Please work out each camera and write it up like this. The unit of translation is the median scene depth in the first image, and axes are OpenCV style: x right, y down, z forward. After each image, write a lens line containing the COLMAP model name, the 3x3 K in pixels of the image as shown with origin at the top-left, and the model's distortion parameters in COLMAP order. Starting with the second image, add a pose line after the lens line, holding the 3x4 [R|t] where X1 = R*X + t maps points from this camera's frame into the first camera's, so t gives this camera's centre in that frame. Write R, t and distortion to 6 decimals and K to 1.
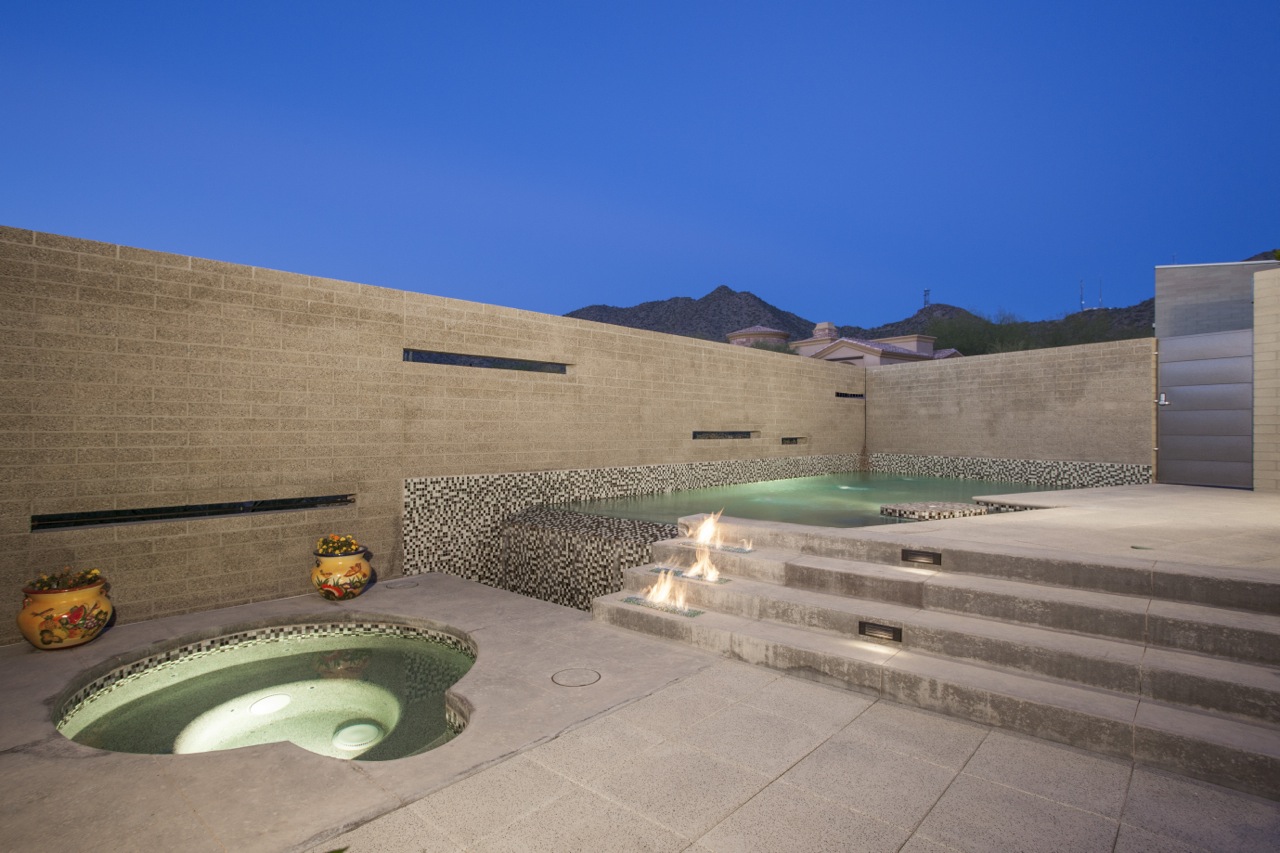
lens RADIAL K [[682.8, 0, 640.0], [0, 682.8, 426.5], [0, 0, 1]] dist [-0.000120, 0.000055]
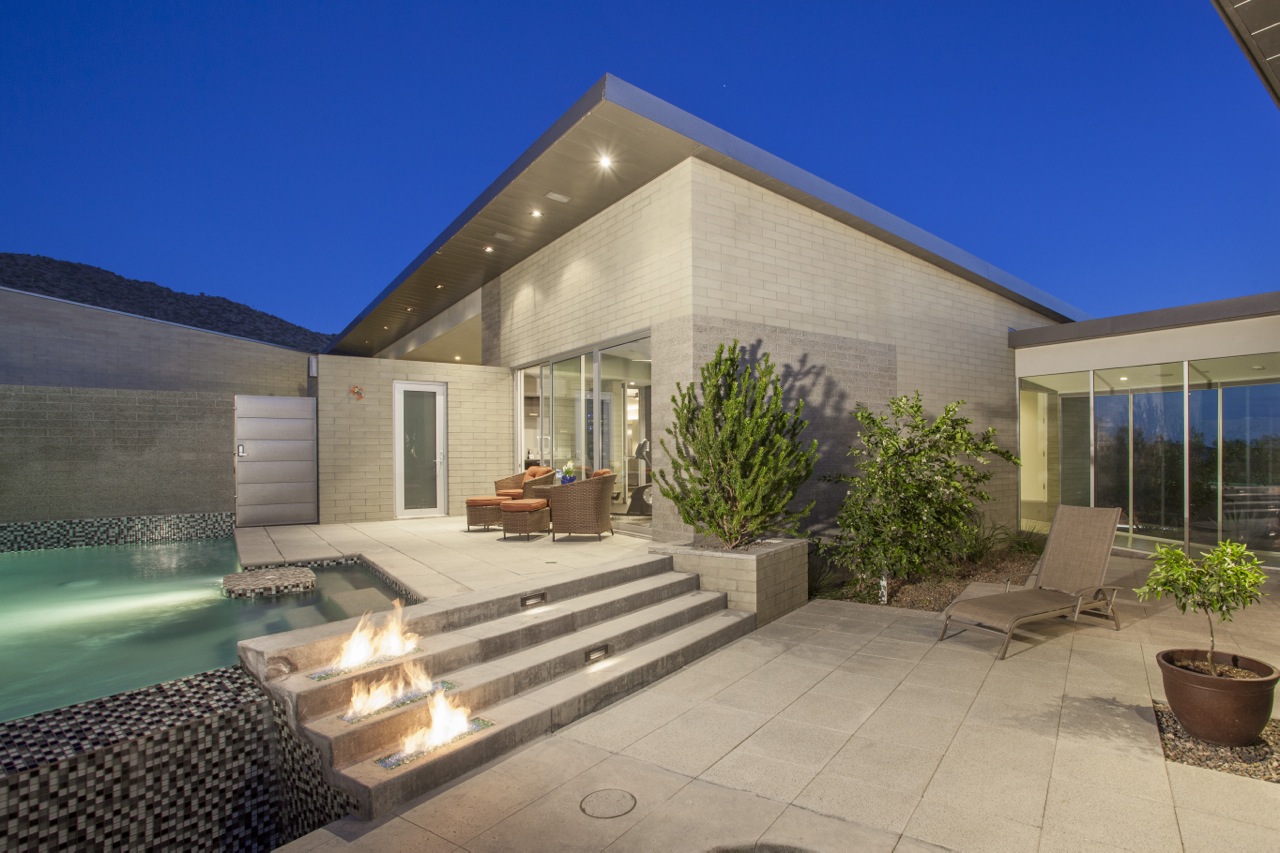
lens RADIAL K [[701.6, 0, 641.6], [0, 701.6, 456.0], [0, 0, 1]] dist [0.001499, 0.000378]
pose [[-0.118824, -0.004805, 0.992904, -0.387416], [0.008803, 0.999944, 0.005893, -0.029358], [-0.992876, 0.009440, -0.118775, 0.443590]]
